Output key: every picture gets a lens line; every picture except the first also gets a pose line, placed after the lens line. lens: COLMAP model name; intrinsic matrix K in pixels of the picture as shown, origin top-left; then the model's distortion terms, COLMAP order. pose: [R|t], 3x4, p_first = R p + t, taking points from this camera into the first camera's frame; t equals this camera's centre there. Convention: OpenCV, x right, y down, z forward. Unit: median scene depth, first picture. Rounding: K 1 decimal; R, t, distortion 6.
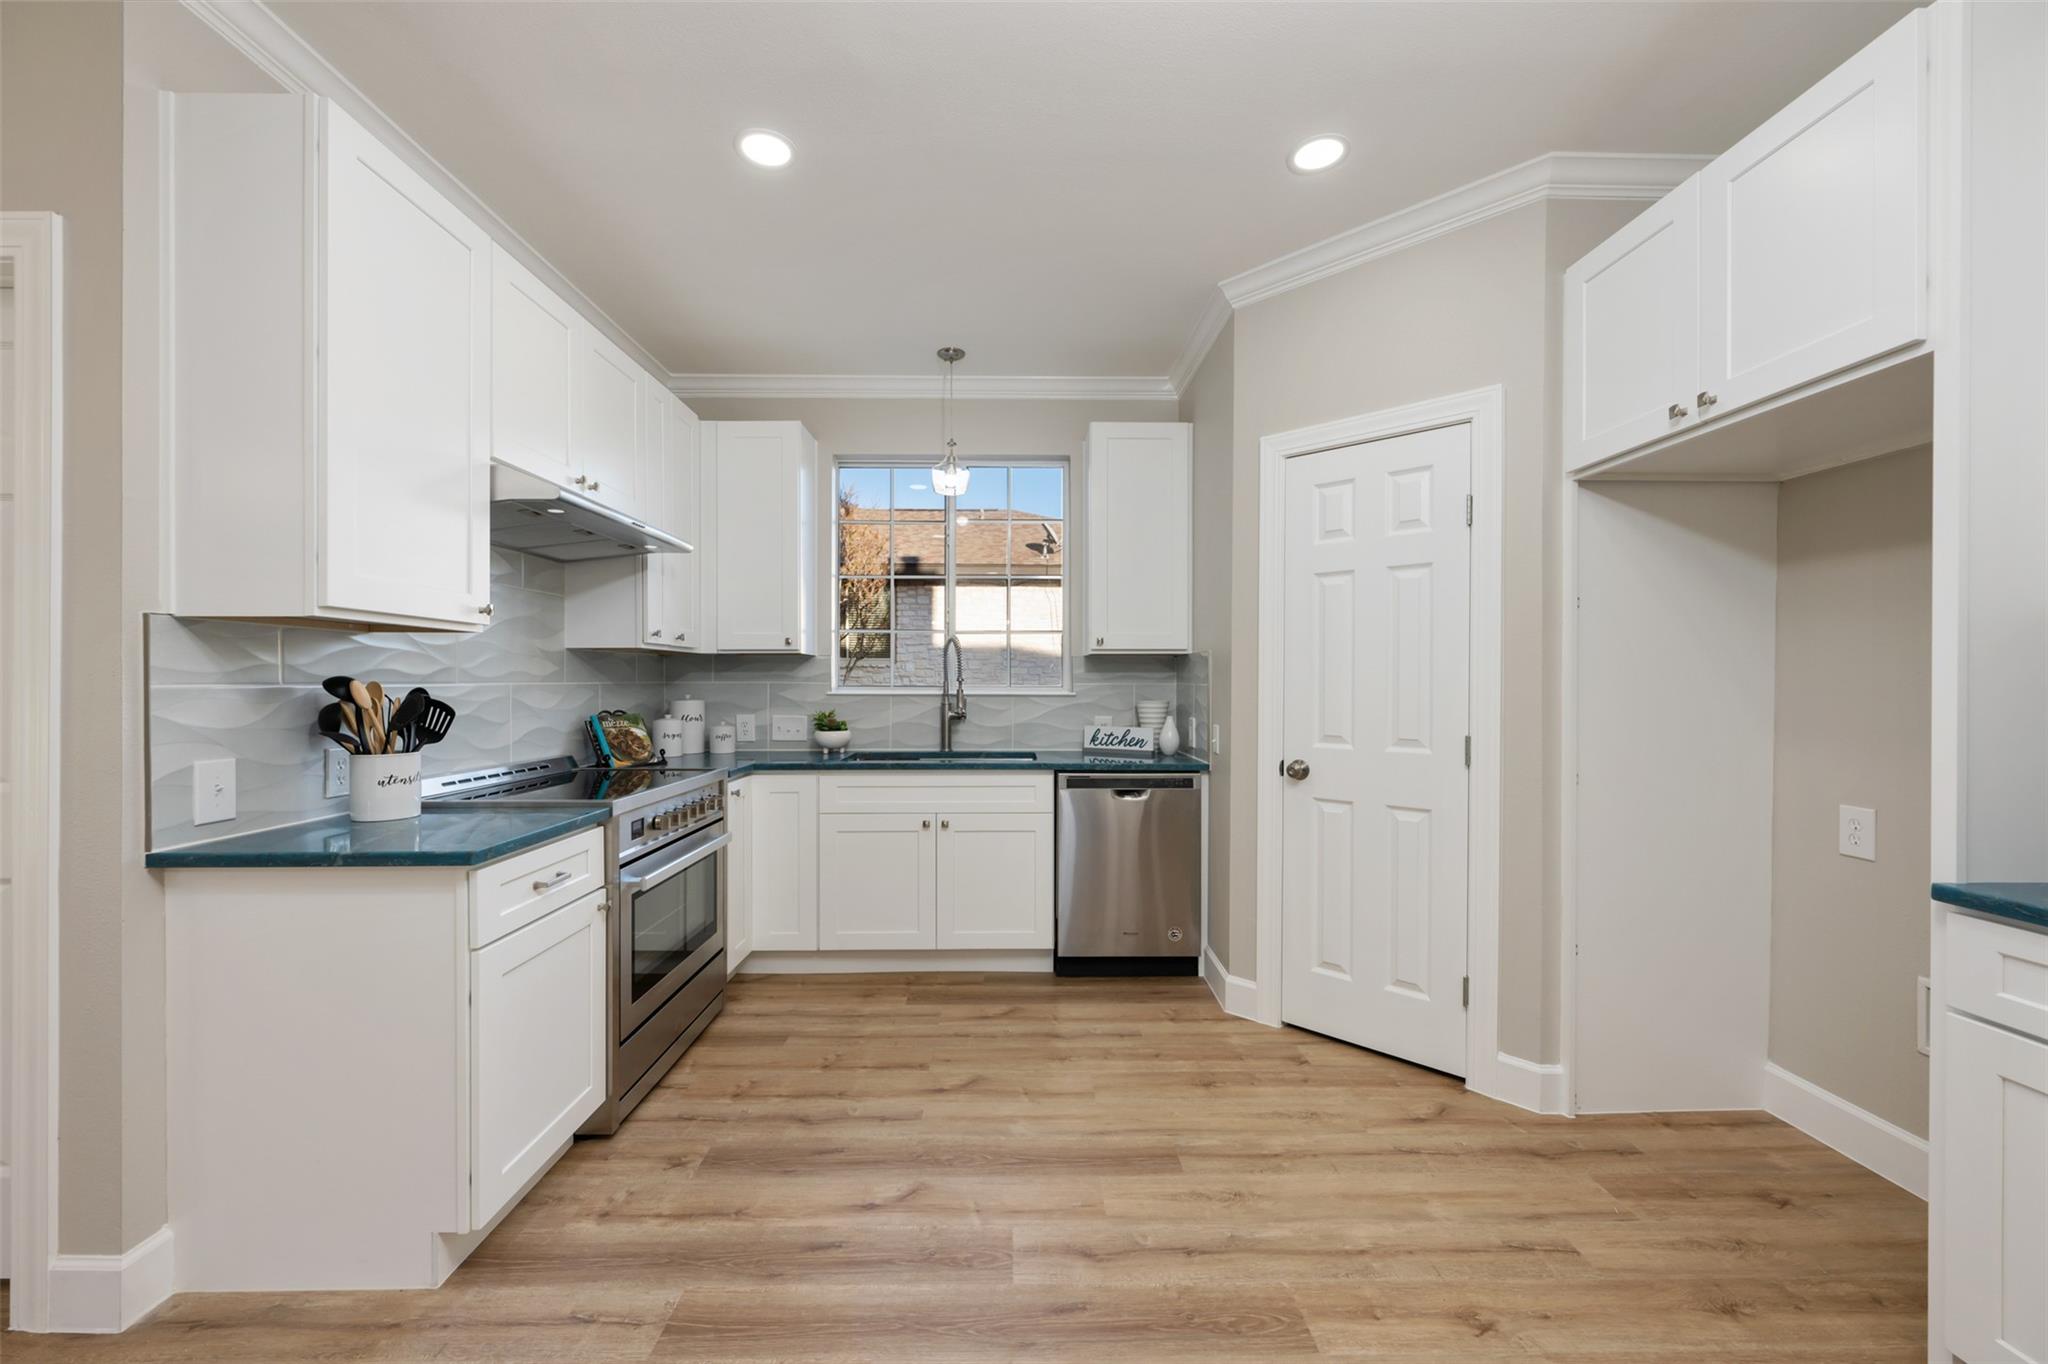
lens RADIAL K [[812.8, 0, 1020.6], [0, 812.8, 684.1], [0, 0, 1]] dist [-0.000277, -0.000037]
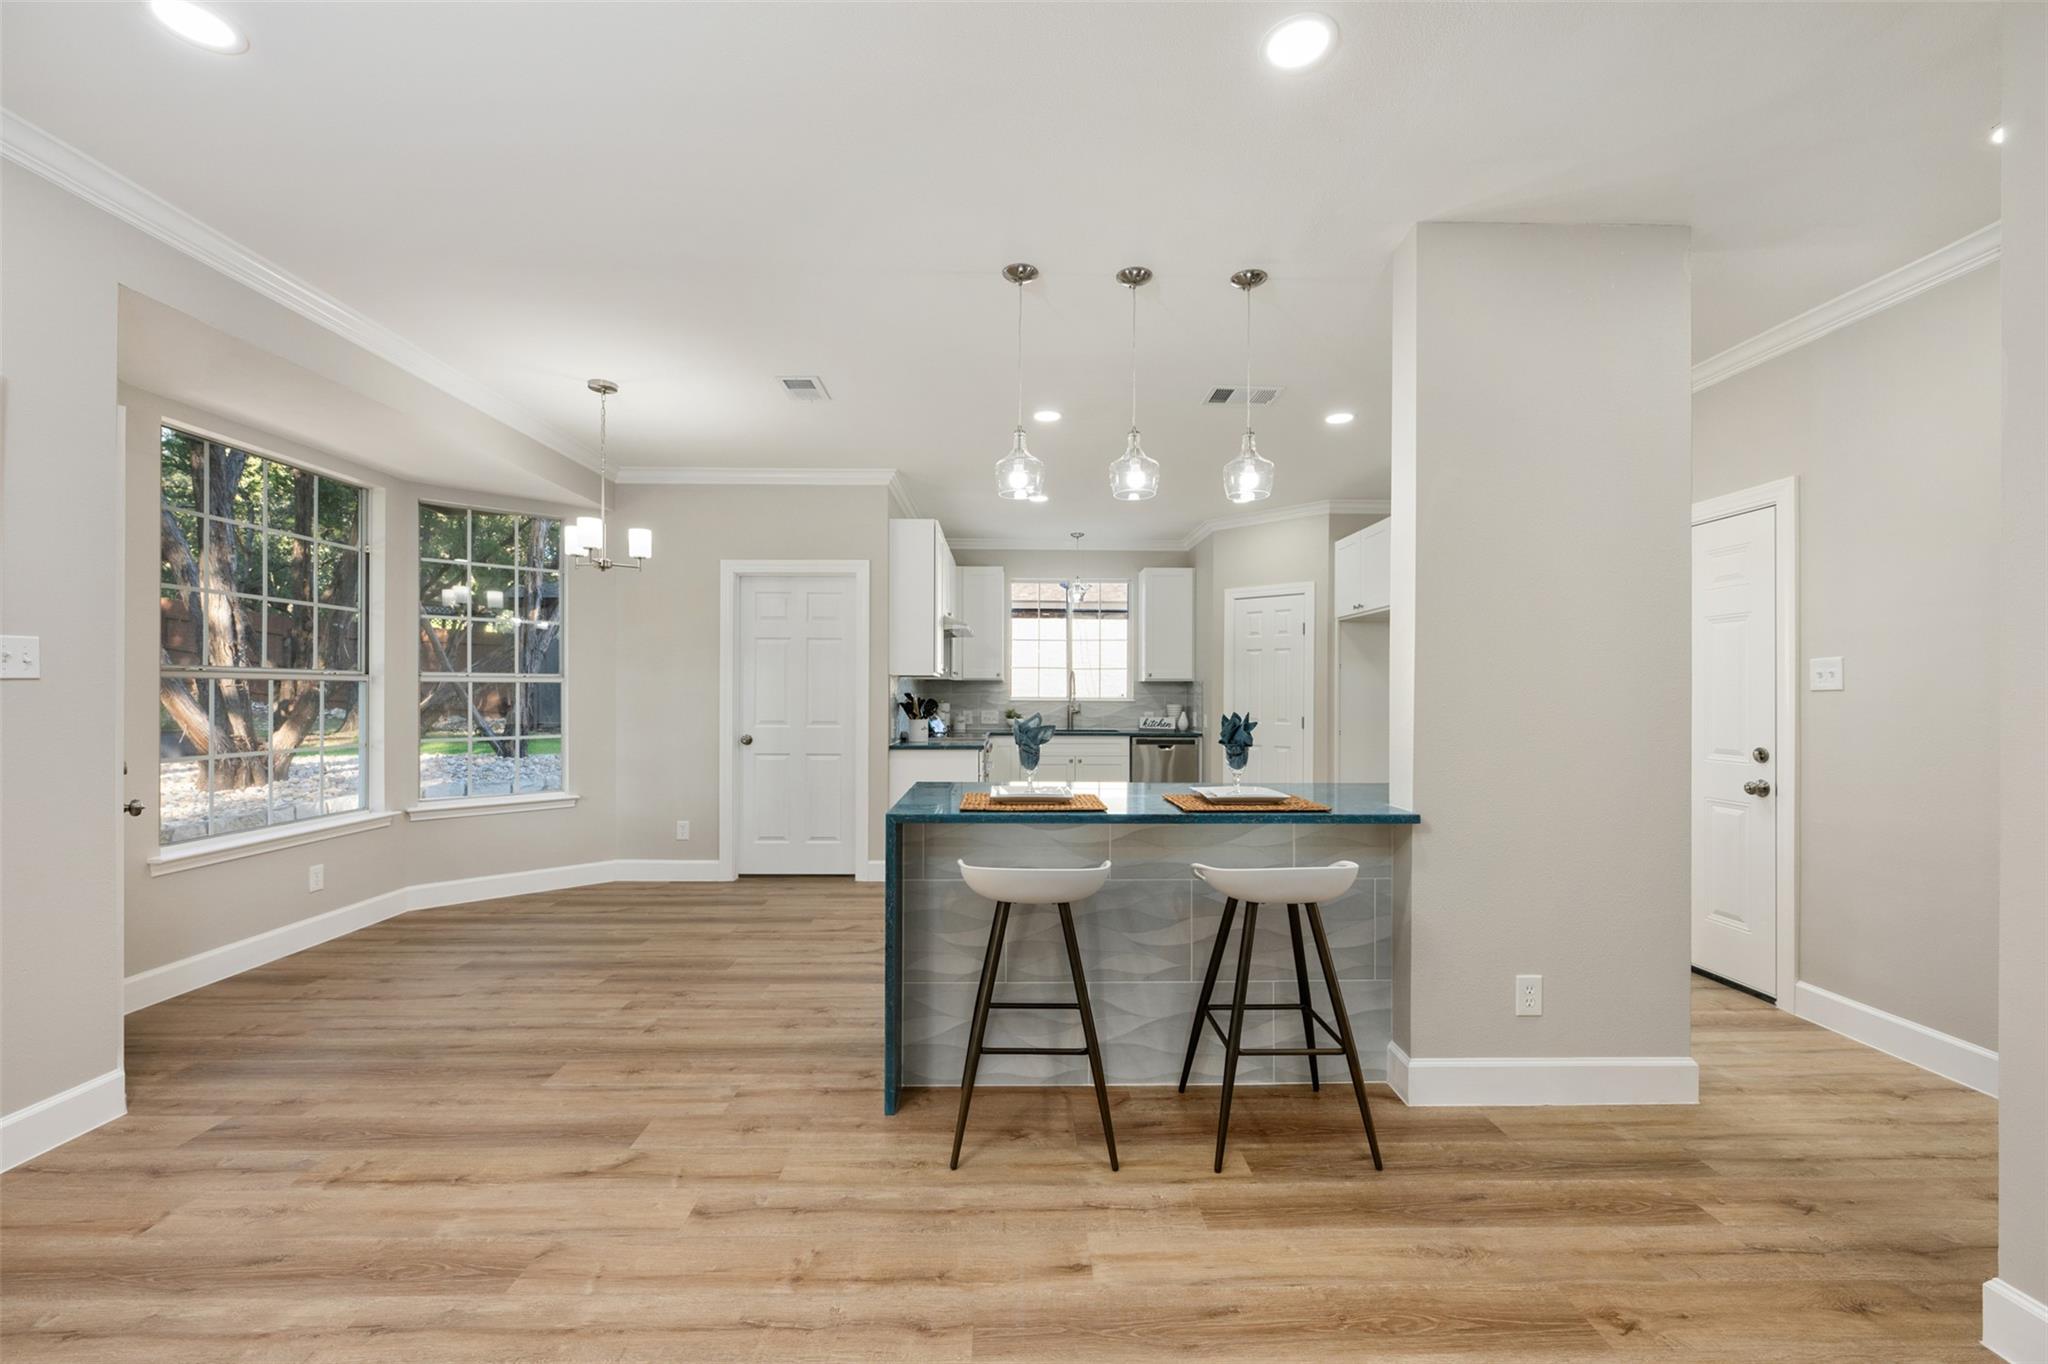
lens RADIAL K [[812.8, 0, 1030.8], [0, 812.8, 698.0], [0, 0, 1]] dist [-0.000277, -0.000037]
pose [[0.999897, 0.003402, 0.013910, -0.283528], [-0.003495, 0.999971, 0.006716, -0.009408], [-0.013887, -0.006764, 0.999881, -1.291582]]
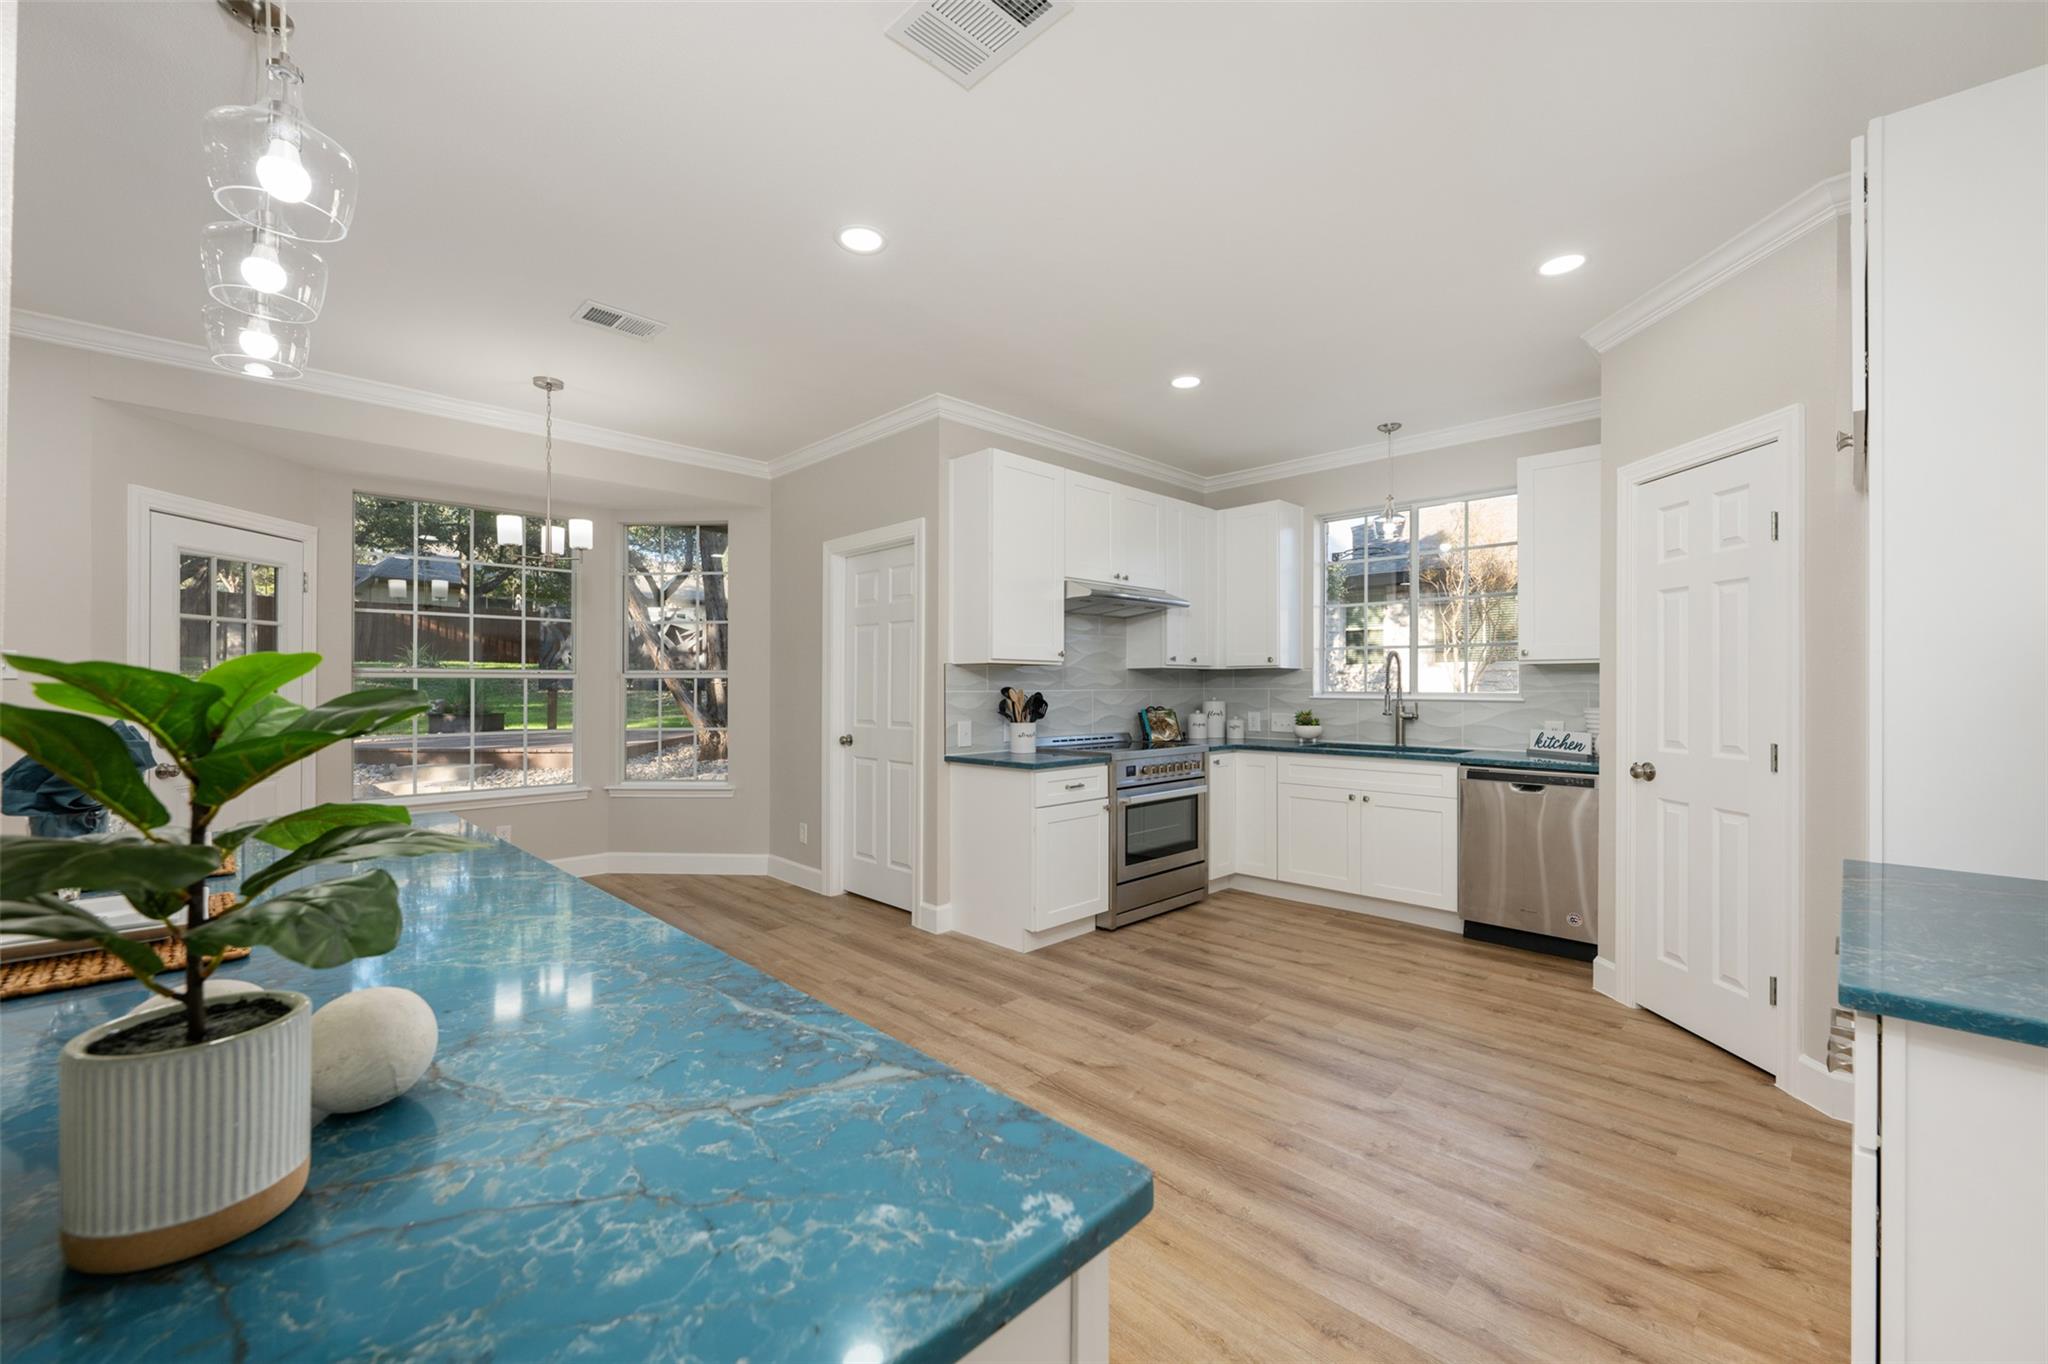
lens RADIAL K [[812.8, 0, 1017.0], [0, 812.8, 676.3], [0, 0, 1]] dist [-0.000277, -0.000037]
pose [[0.690858, -0.009080, -0.722933, 0.517219], [-0.001005, 0.999908, -0.013518, -0.005931], [0.722990, 0.010065, 0.690785, -0.338524]]
